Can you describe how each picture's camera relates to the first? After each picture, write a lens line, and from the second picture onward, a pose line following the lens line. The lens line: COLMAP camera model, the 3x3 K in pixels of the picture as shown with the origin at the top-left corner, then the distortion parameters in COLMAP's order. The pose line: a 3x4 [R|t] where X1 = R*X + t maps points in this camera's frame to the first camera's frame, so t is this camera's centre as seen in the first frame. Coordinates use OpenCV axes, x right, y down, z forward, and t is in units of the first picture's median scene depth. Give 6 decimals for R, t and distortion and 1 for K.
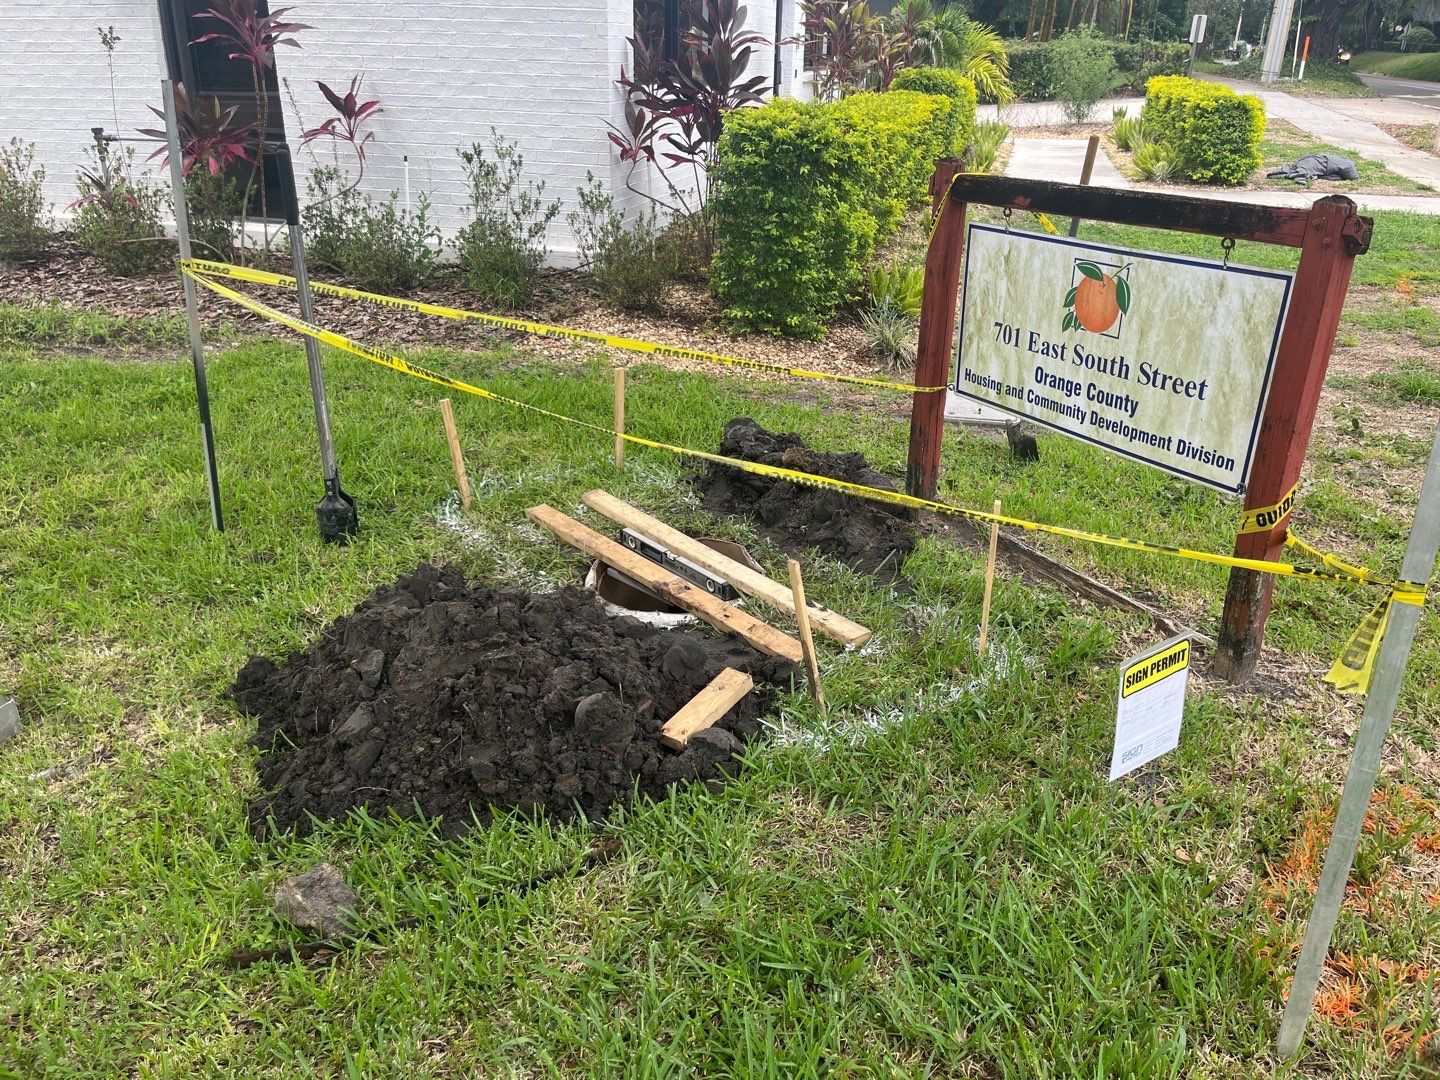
lens RADIAL K [[1100.8, 0, 727.8], [0, 1100.8, 538.2], [0, 0, 1]] dist [0.061713, -0.081444]
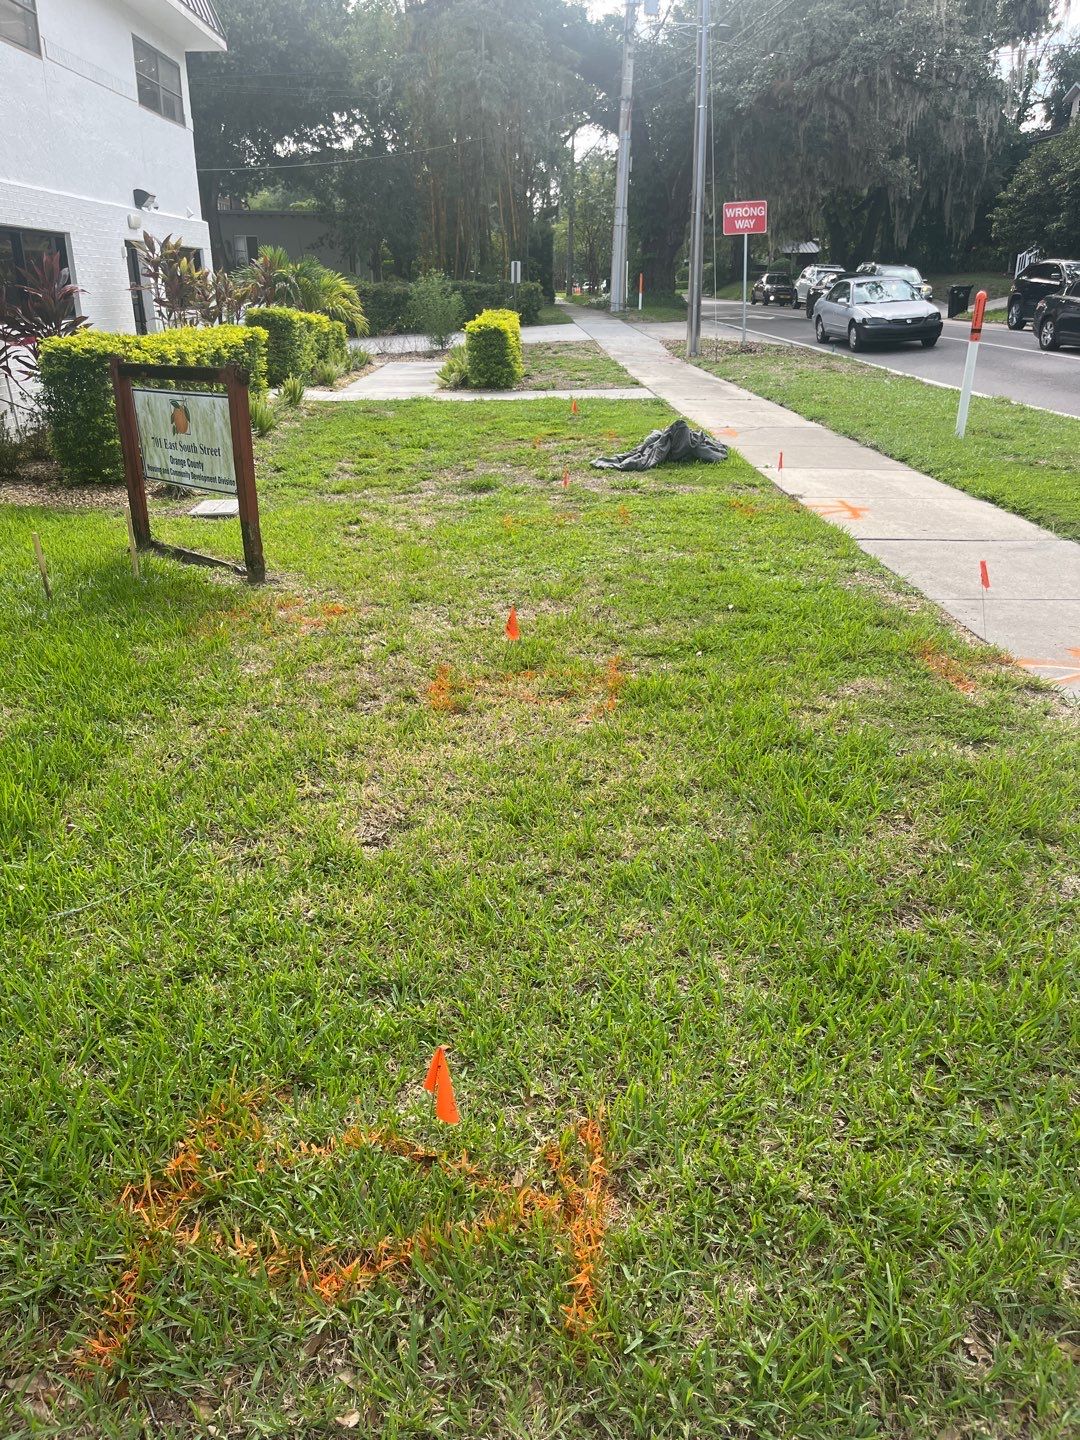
lens RADIAL K [[1100.8, 0, 543.4], [0, 1100.8, 732.6], [0, 0, 1]] dist [0.061713, -0.081444]
pose [[0.959034, -0.124672, 0.254384, 0.177485], [0.132975, 0.990996, -0.015637, 0.232865], [-0.250144, 0.048823, 0.966977, -0.547914]]
